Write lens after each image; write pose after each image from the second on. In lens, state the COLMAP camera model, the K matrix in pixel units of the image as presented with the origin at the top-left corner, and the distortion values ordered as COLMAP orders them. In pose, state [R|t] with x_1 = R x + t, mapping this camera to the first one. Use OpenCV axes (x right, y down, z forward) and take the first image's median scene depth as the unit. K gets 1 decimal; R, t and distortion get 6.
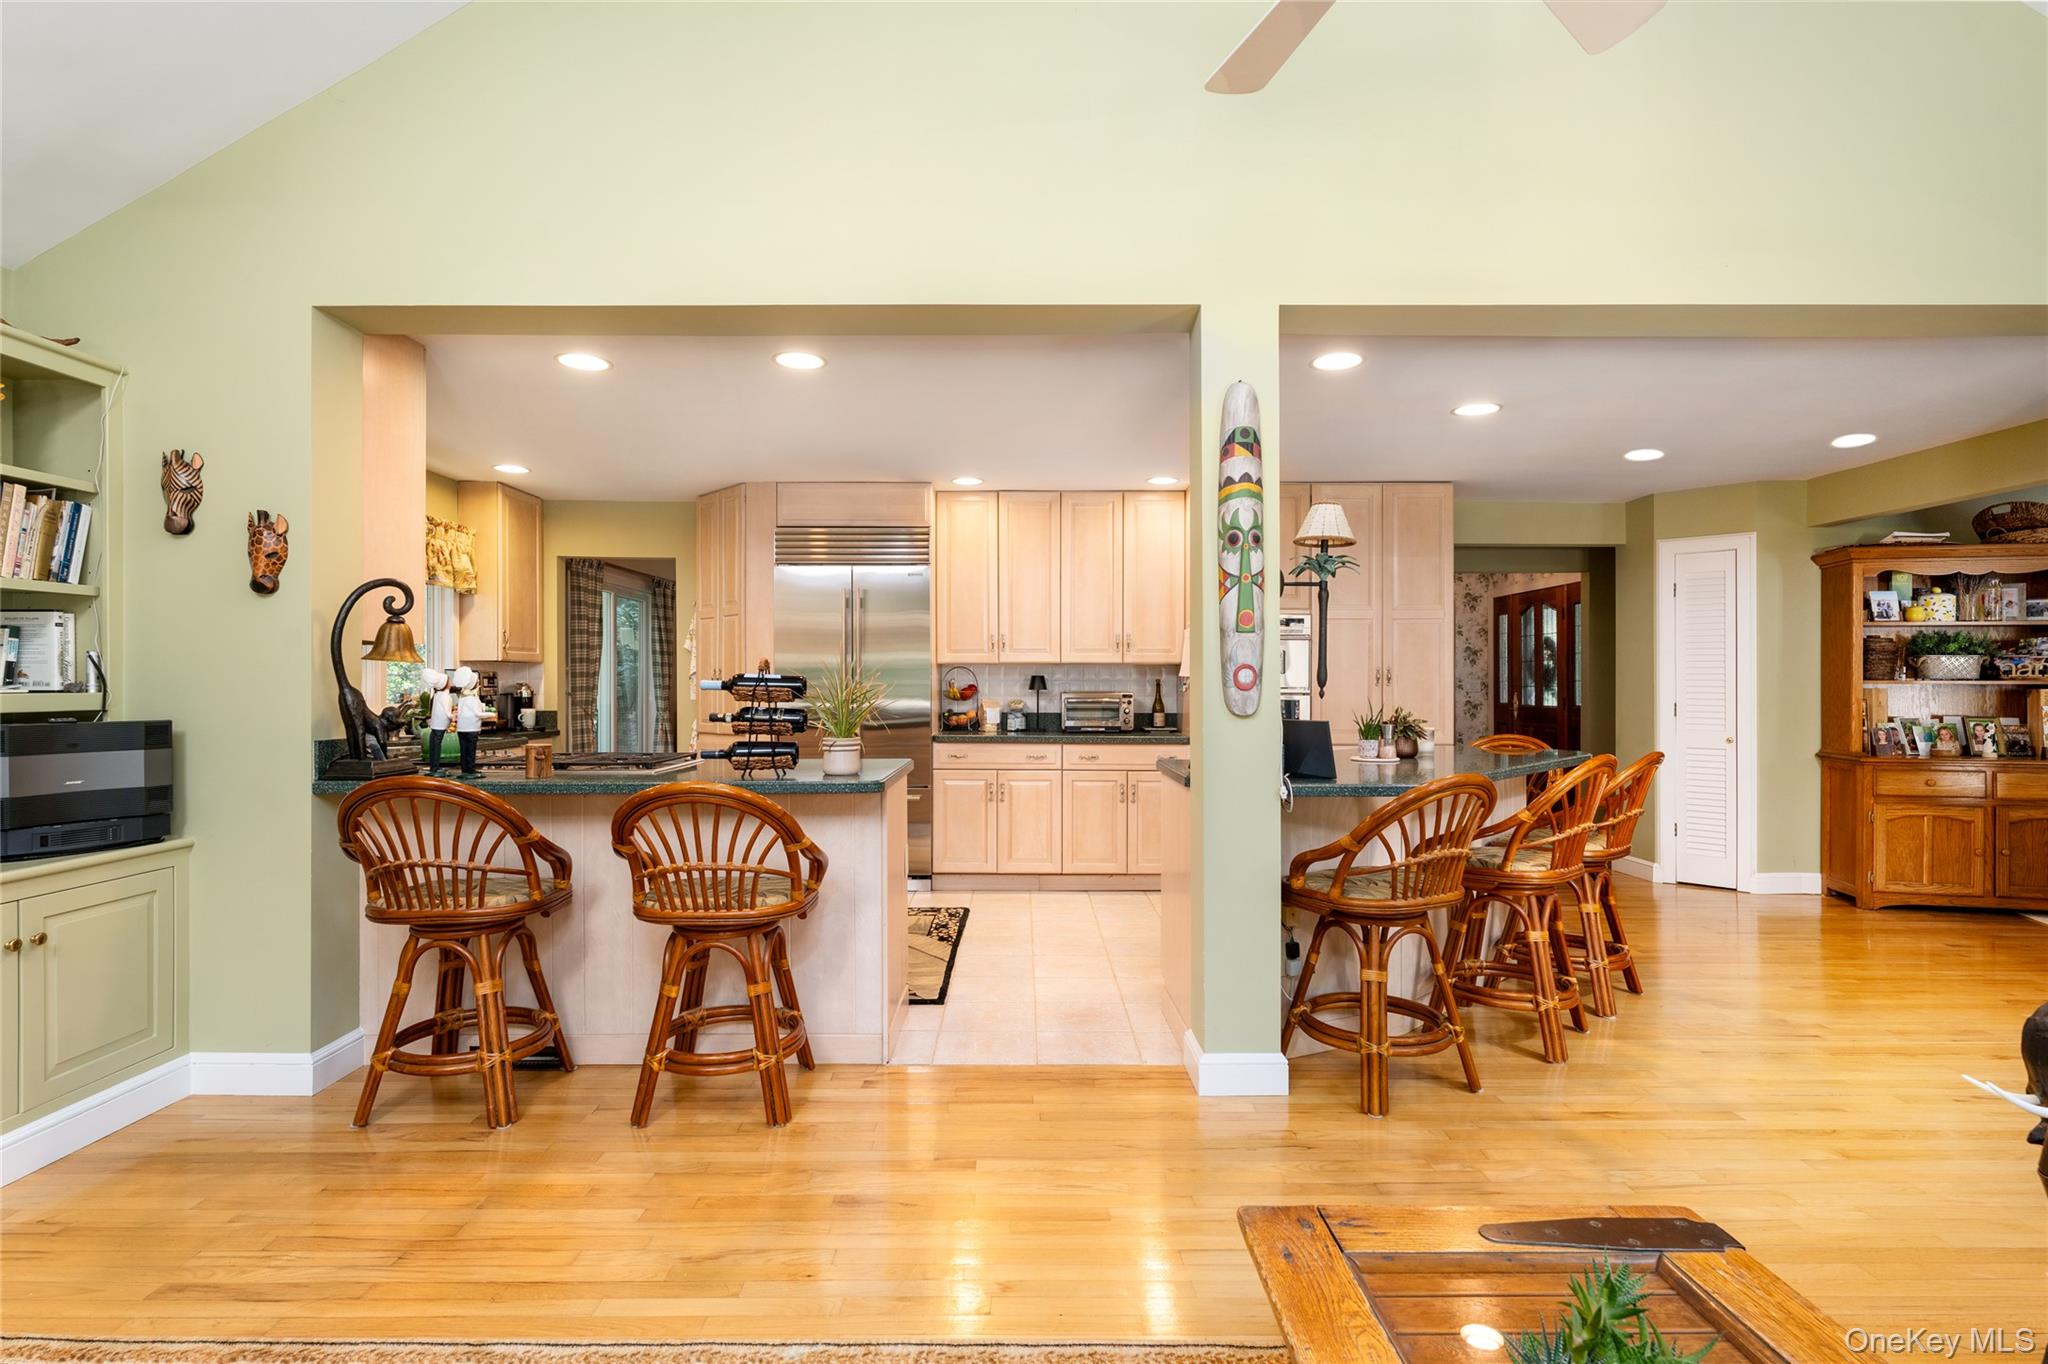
lens RADIAL K [[1001.1, 0, 1024.0], [0, 1001.1, 682.0], [0, 0, 1]] dist [0.000169, 0.000000]
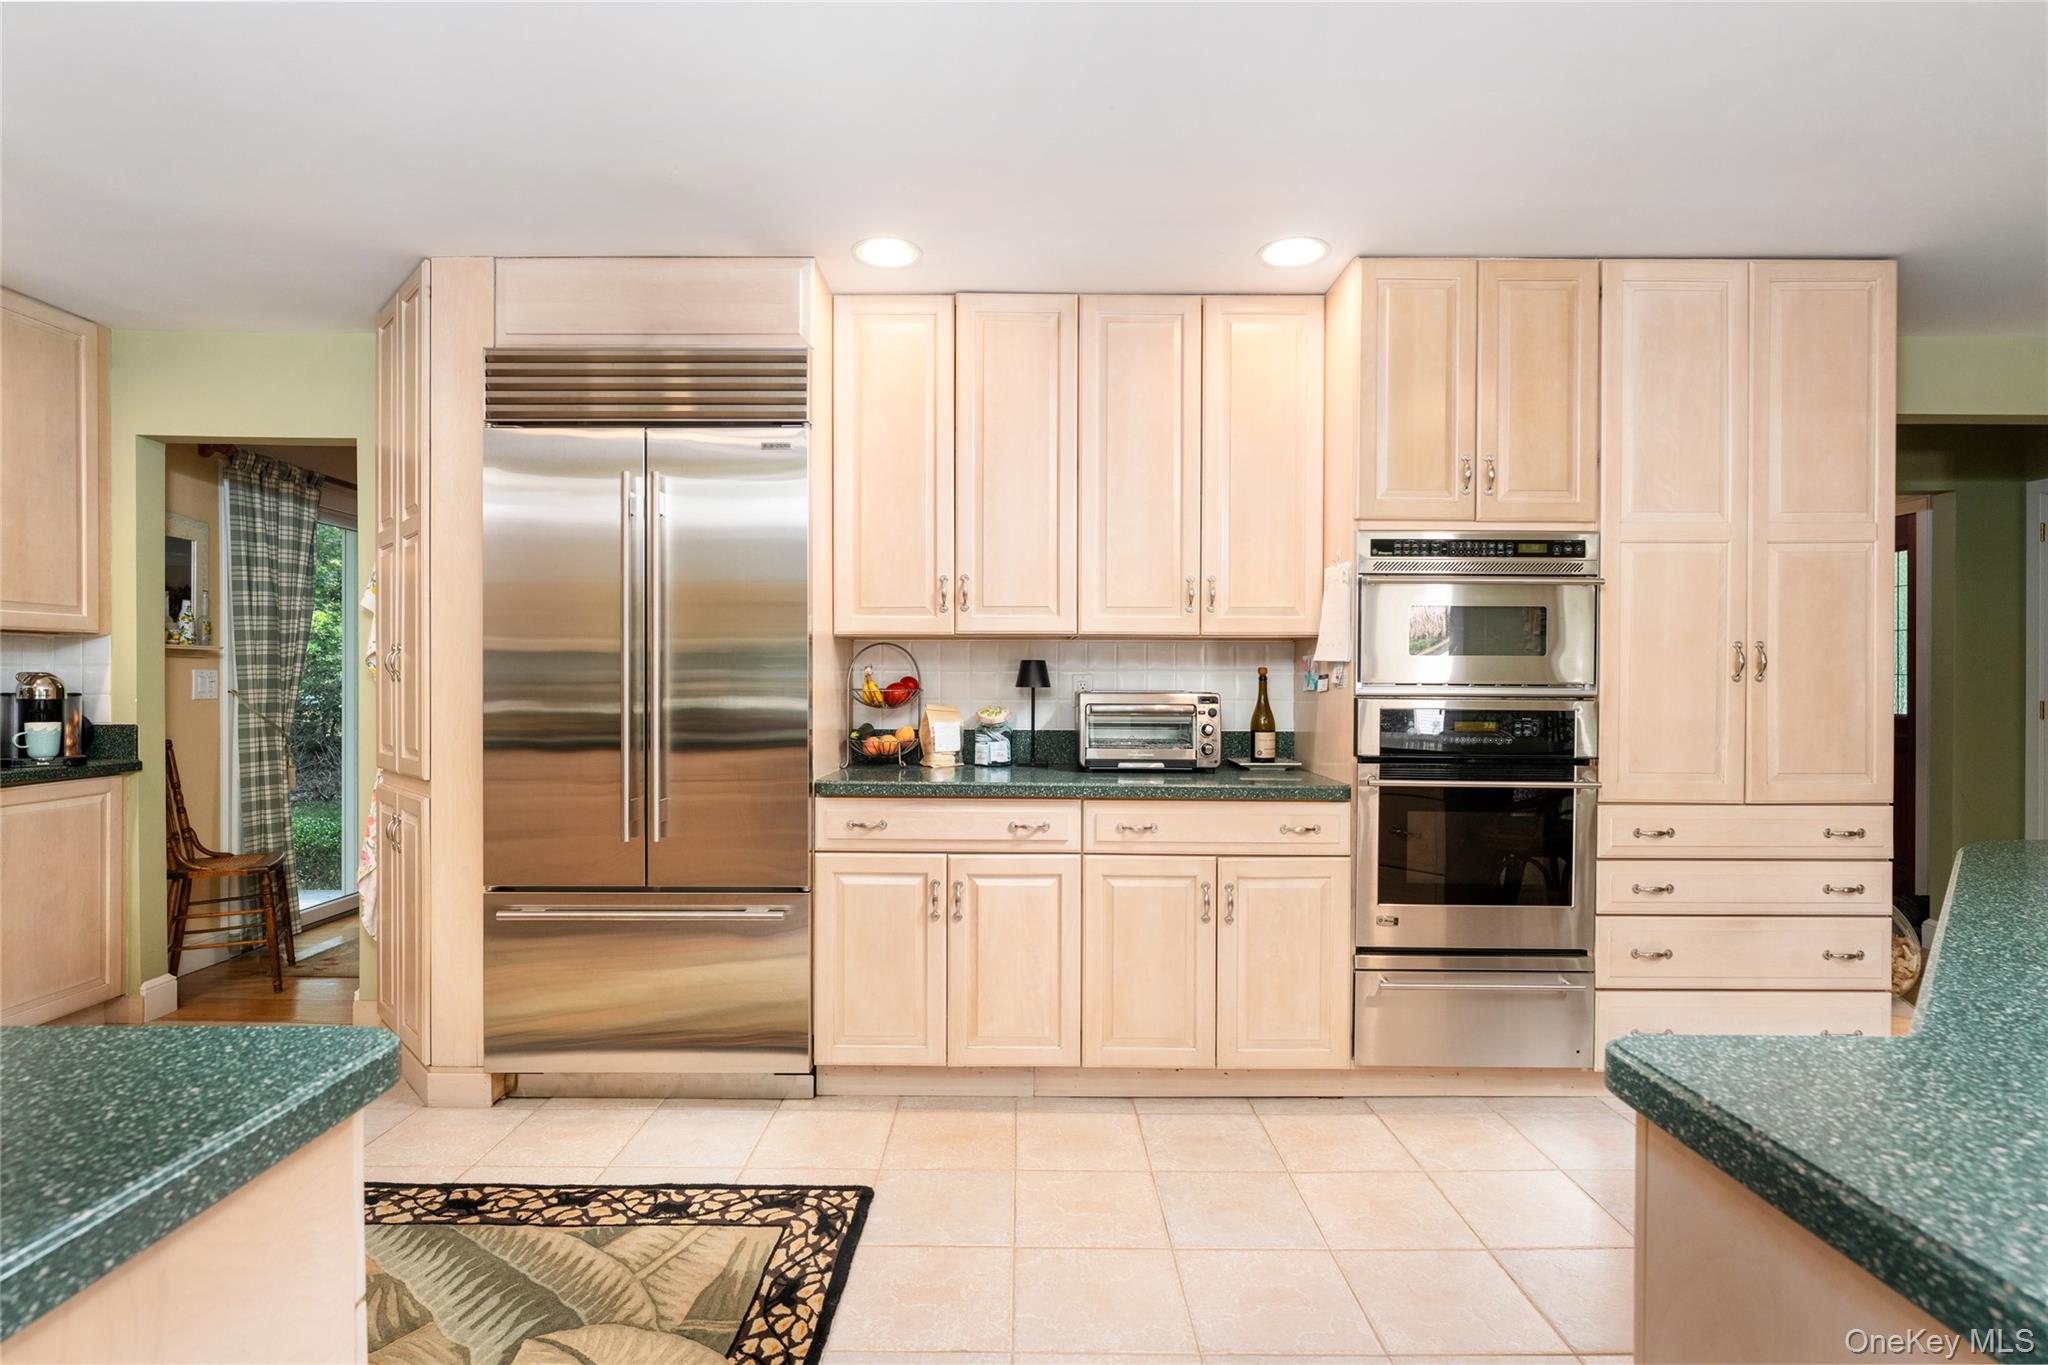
lens RADIAL K [[1010.6, 0, 1024.0], [0, 1010.6, 682.5], [0, 0, 1]] dist [0.003886, 0.000500]
pose [[0.999997, 0.002078, -0.001181, 0.009813], [-0.002073, 0.999990, 0.003896, 0.003206], [0.001189, -0.003893, 0.999992, 0.485476]]
